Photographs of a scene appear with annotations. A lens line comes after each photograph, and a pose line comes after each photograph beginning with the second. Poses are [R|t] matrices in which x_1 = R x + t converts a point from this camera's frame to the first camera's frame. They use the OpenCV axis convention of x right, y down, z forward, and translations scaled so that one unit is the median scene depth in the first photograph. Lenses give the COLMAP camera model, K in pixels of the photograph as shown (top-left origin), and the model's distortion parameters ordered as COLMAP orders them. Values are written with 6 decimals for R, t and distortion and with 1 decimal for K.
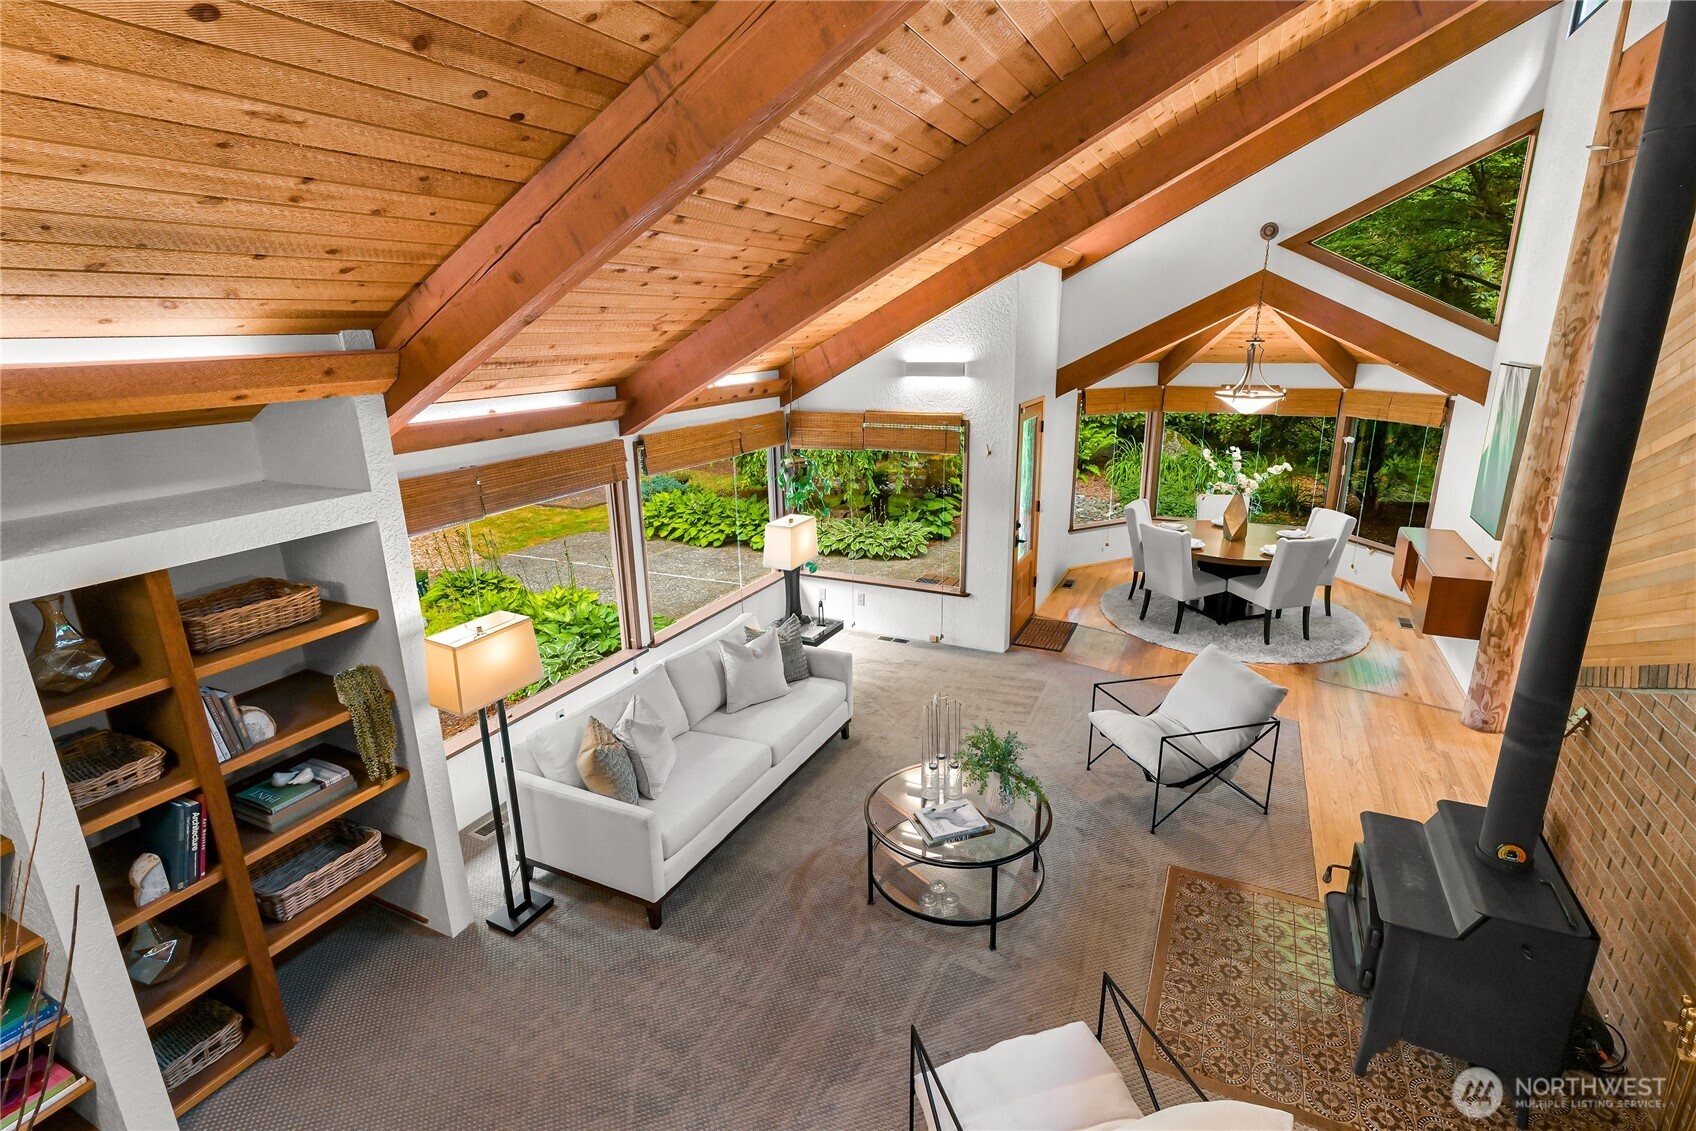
lens RADIAL K [[819.1, 0, 848.5], [0, 819.1, 571.2], [0, 0, 1]] dist [0.000596, -0.000545]
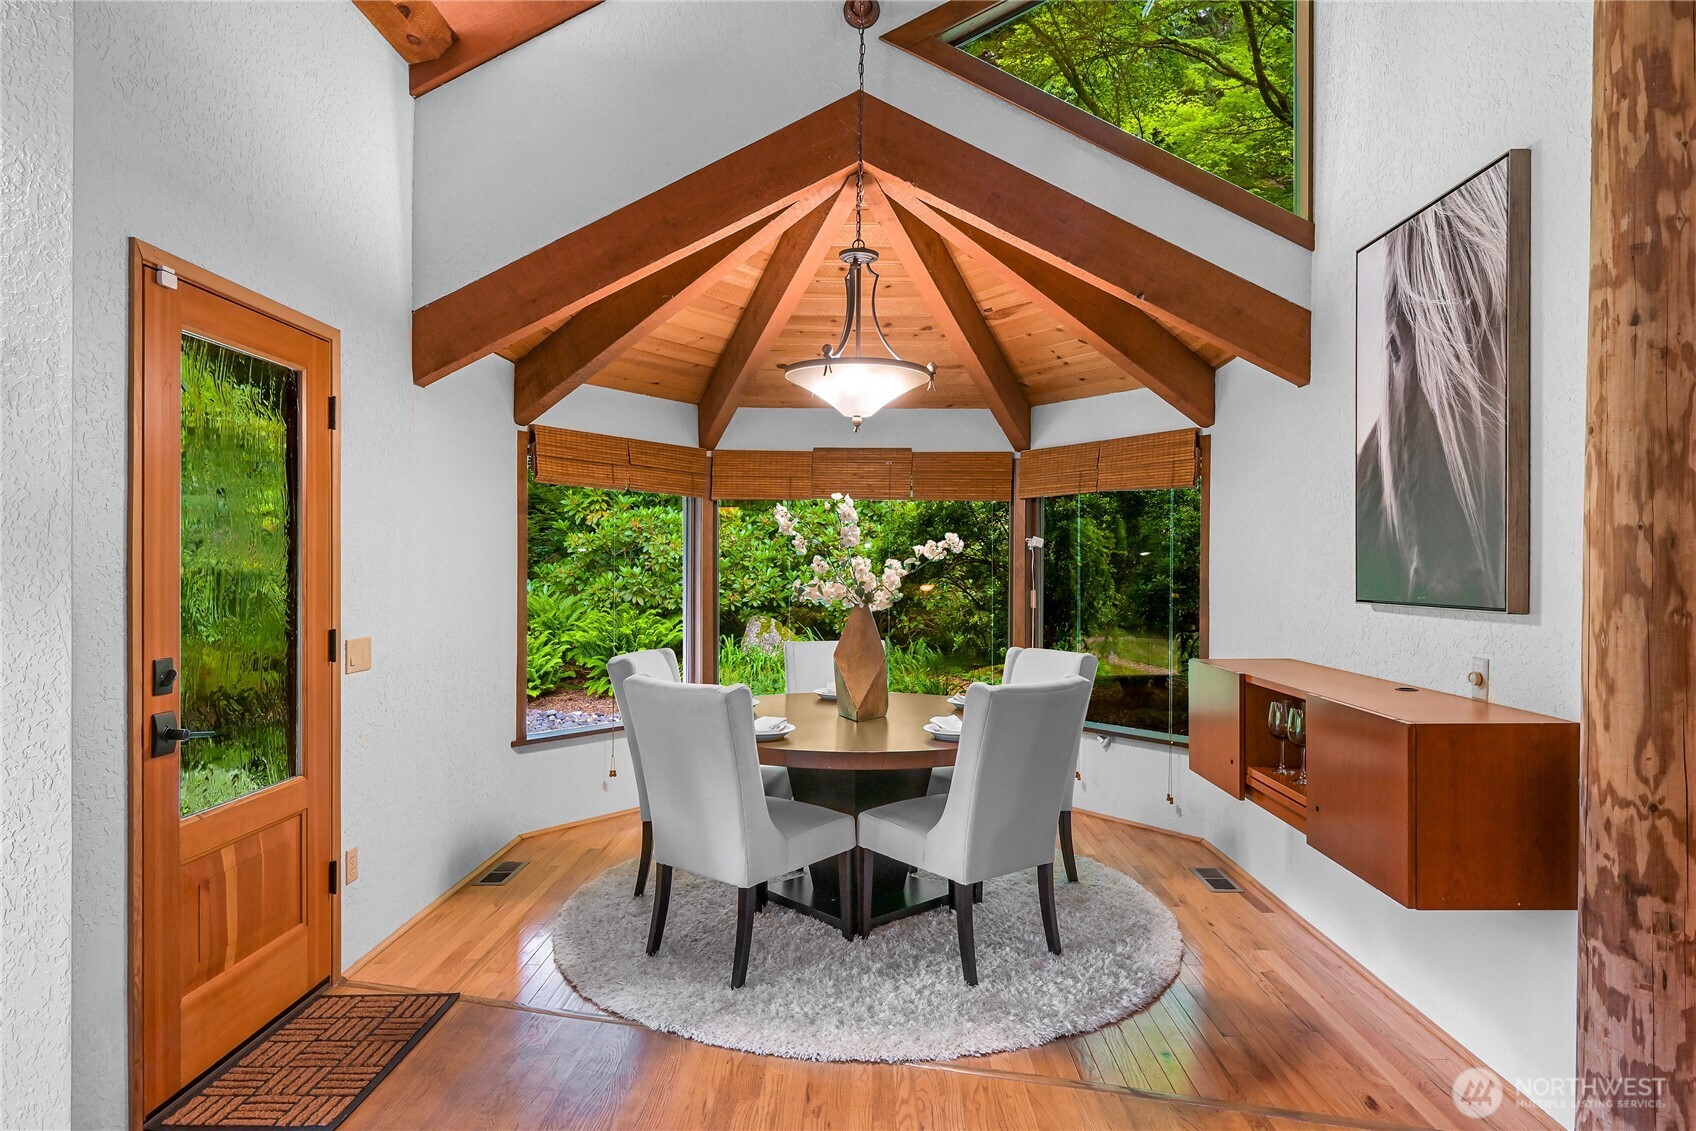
lens RADIAL K [[989.6, 0, 868.2], [0, 989.6, 569.4], [0, 0, 1]] dist [-0.007617, 0.003167]
pose [[0.902680, 0.019772, 0.429859, 0.288043], [0.103150, 0.959877, -0.260760, 0.022916], [-0.417768, 0.279723, 0.864422, 0.612173]]
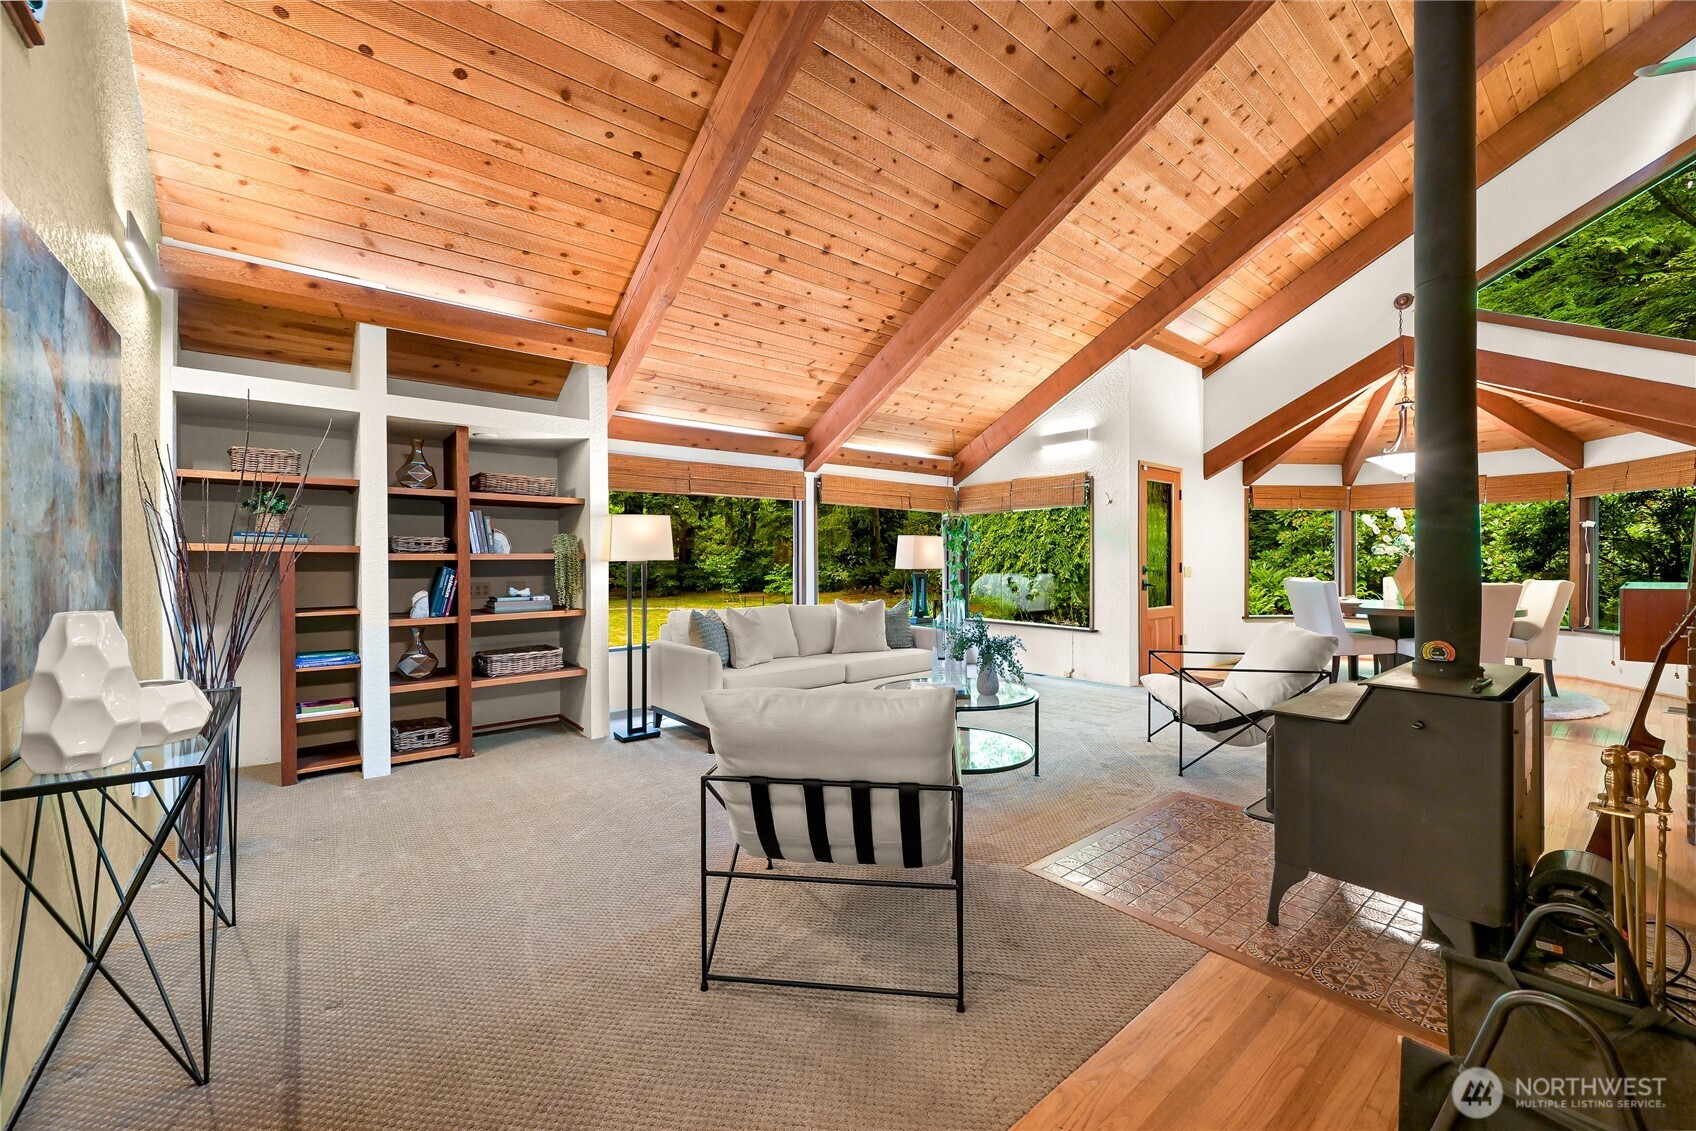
lens RADIAL K [[676.7, 0, 842.0], [0, 676.7, 567.4], [0, 0, 1]] dist [-0.003890, 0.000624]
pose [[0.906049, 0.016937, -0.422834, 0.229365], [-0.130389, 0.961758, -0.240873, 0.220074], [0.402585, 0.273376, 0.873608, 0.039289]]
